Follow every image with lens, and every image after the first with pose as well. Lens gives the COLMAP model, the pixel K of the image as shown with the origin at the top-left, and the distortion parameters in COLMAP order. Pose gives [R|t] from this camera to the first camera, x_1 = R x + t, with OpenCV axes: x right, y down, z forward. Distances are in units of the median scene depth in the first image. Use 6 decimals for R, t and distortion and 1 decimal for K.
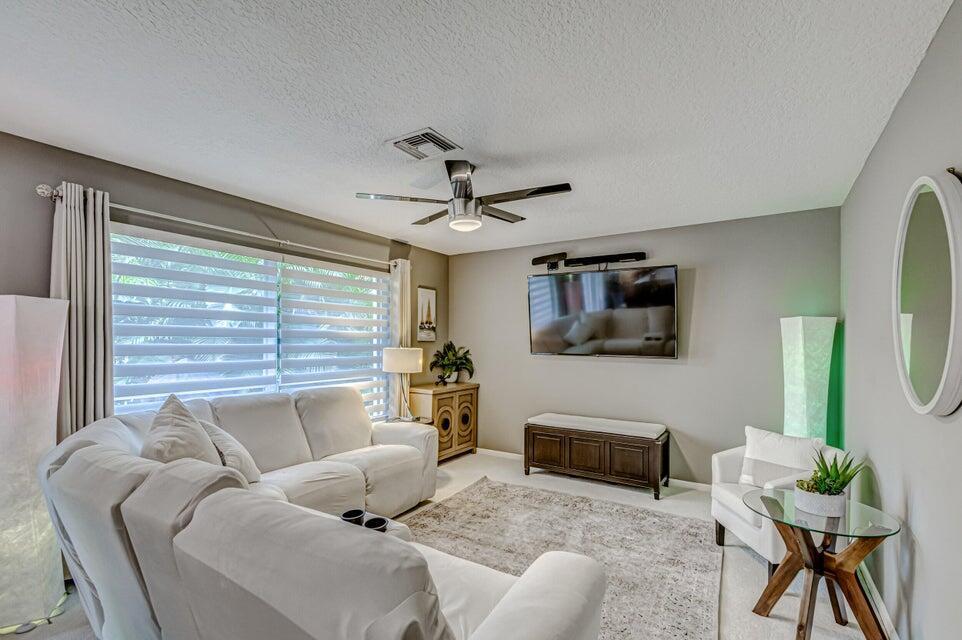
lens RADIAL K [[449.6, 0, 477.1], [0, 449.6, 334.4], [0, 0, 1]] dist [0.001202, 0.000065]
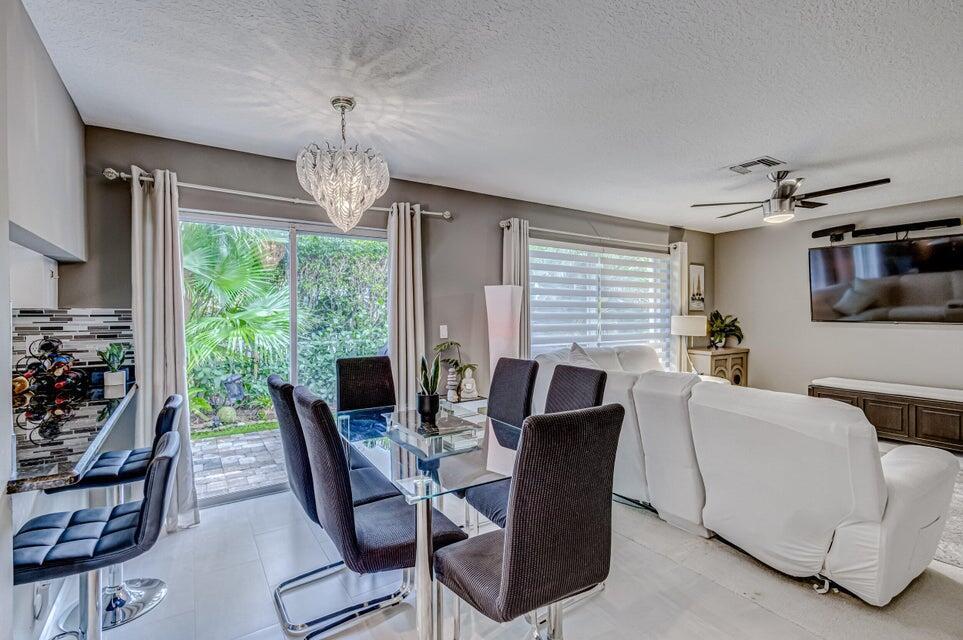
lens RADIAL K [[448.8, 0, 470.9], [0, 448.8, 311.4], [0, 0, 1]] dist [0.001598, 0.000270]
pose [[0.908305, -0.006683, -0.418255, -0.169089], [0.010985, 0.999909, 0.007878, 0.002143], [0.418165, -0.011750, 0.908295, -0.311849]]
